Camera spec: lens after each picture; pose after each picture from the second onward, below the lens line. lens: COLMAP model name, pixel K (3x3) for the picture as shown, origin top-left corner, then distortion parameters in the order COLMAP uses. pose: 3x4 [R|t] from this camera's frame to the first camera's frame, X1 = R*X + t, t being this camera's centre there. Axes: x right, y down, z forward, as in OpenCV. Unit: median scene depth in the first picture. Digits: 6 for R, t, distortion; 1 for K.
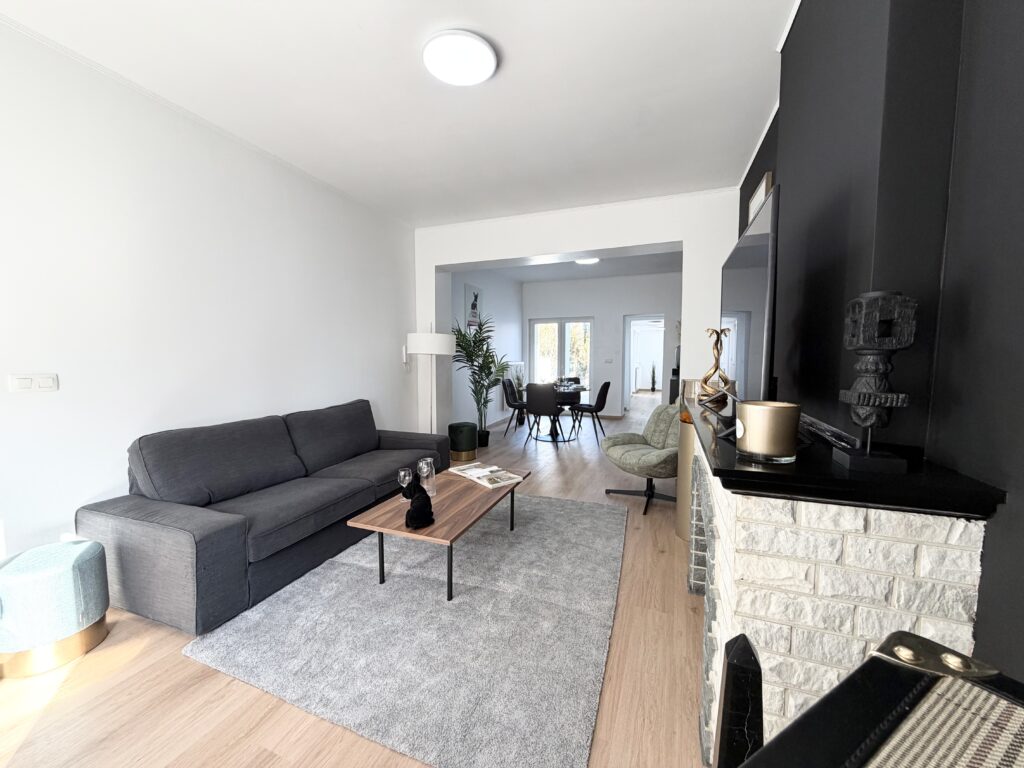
lens RADIAL K [[406.8, 0, 508.4], [0, 406.8, 388.9], [0, 0, 1]] dist [0.000579, -0.000191]
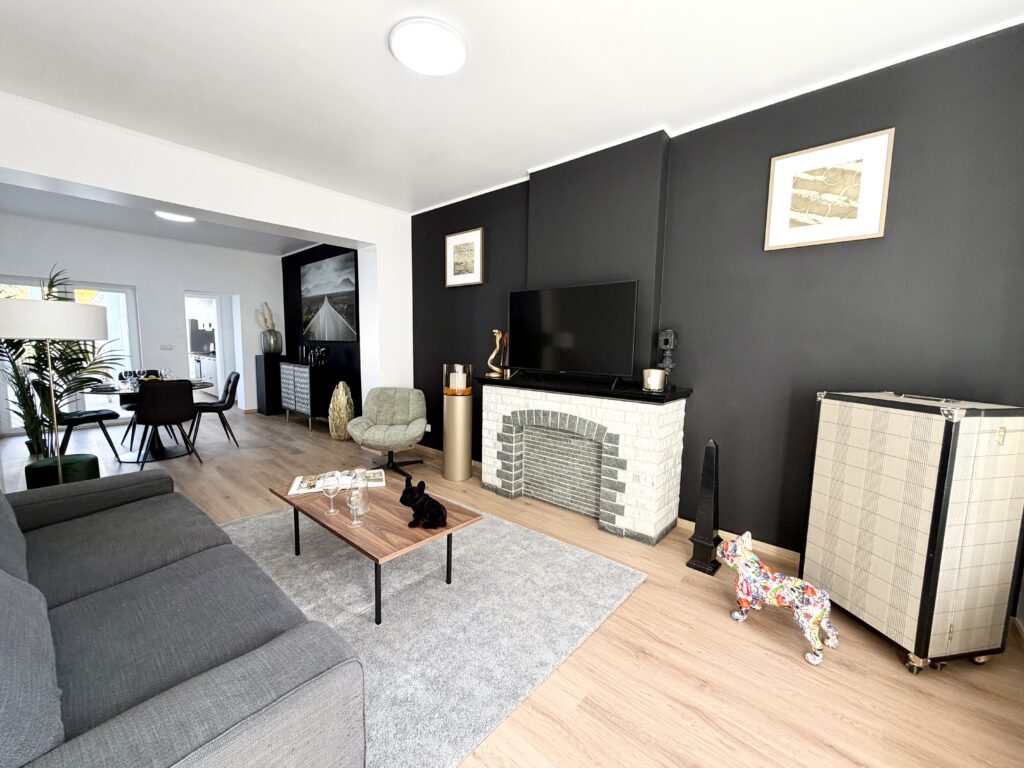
lens RADIAL K [[407.8, 0, 509.0], [0, 407.8, 388.3], [0, 0, 1]] dist [0.001241, -0.000265]
pose [[0.336823, -0.096275, 0.936633, -1.071060], [0.060229, 0.994925, 0.080607, -0.057225], [-0.939640, 0.029262, 0.340912, 0.506032]]
